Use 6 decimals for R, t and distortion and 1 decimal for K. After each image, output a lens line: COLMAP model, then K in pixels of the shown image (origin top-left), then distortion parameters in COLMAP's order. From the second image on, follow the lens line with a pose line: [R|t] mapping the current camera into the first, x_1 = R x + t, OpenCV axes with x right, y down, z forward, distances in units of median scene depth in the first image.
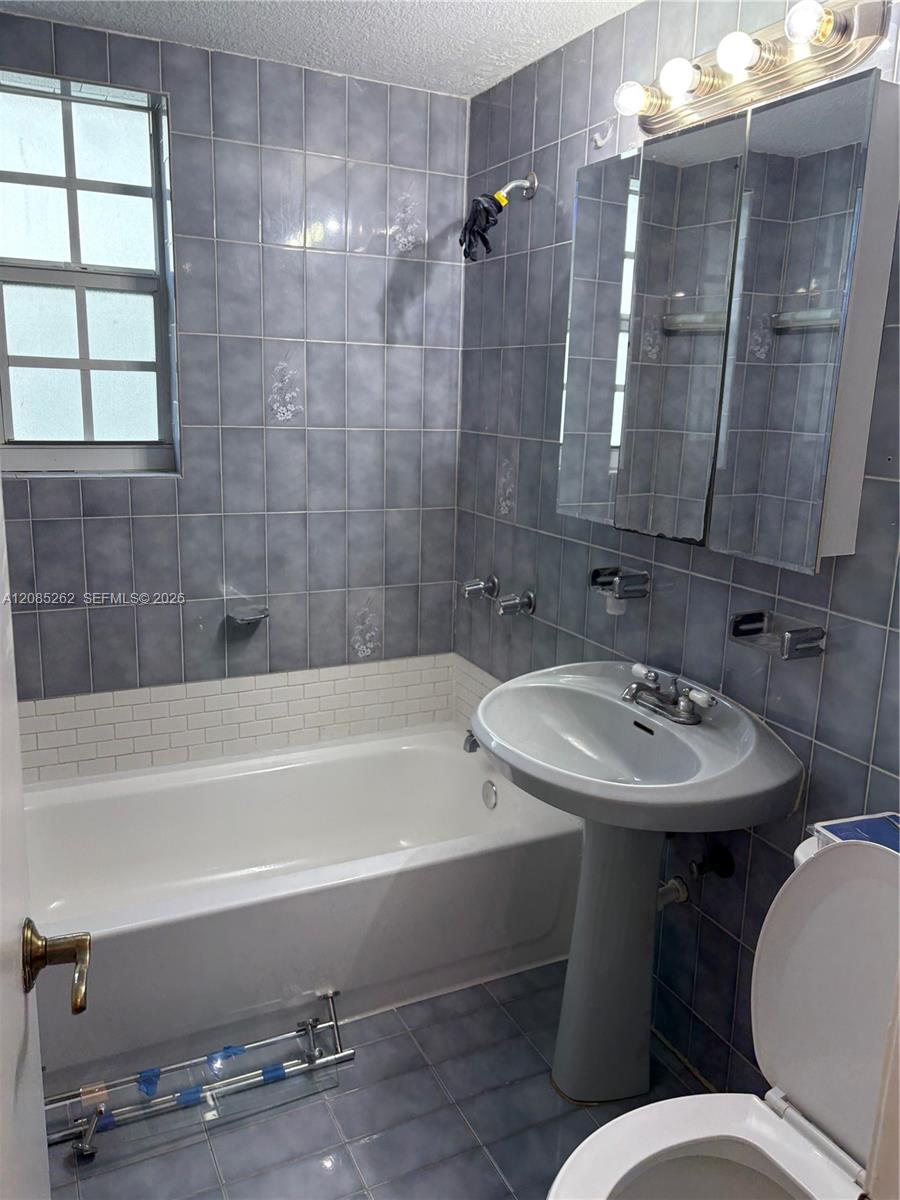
lens RADIAL K [[928.6, 0, 479.2], [0, 928.6, 599.6], [0, 0, 1]] dist [0.056751, -0.067091]
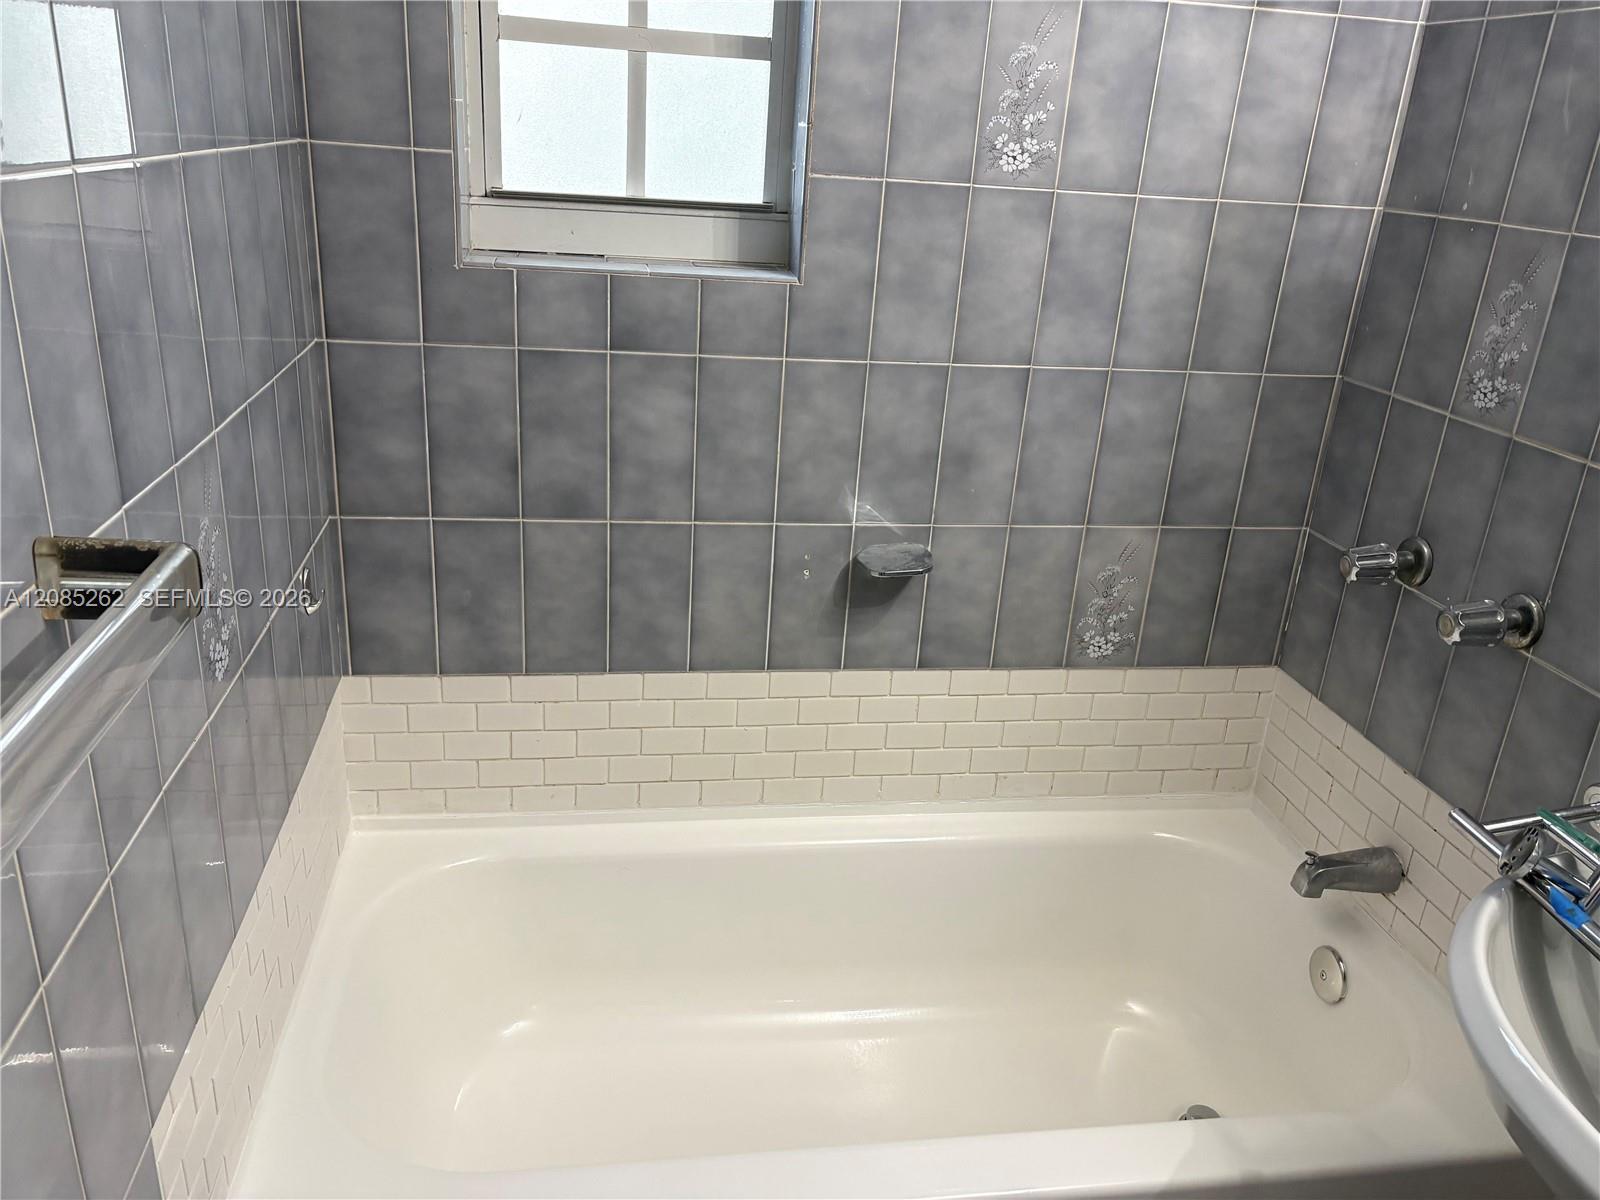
lens RADIAL K [[1238.1, 0, 800.8], [0, 1238.1, 612.8], [0, 0, 1]] dist [0.056751, -0.067091]
pose [[0.953031, 0.135927, -0.270659, -0.106757], [-0.098080, 0.983990, 0.148811, -0.052908], [0.286553, -0.115276, 0.951104, 0.326023]]
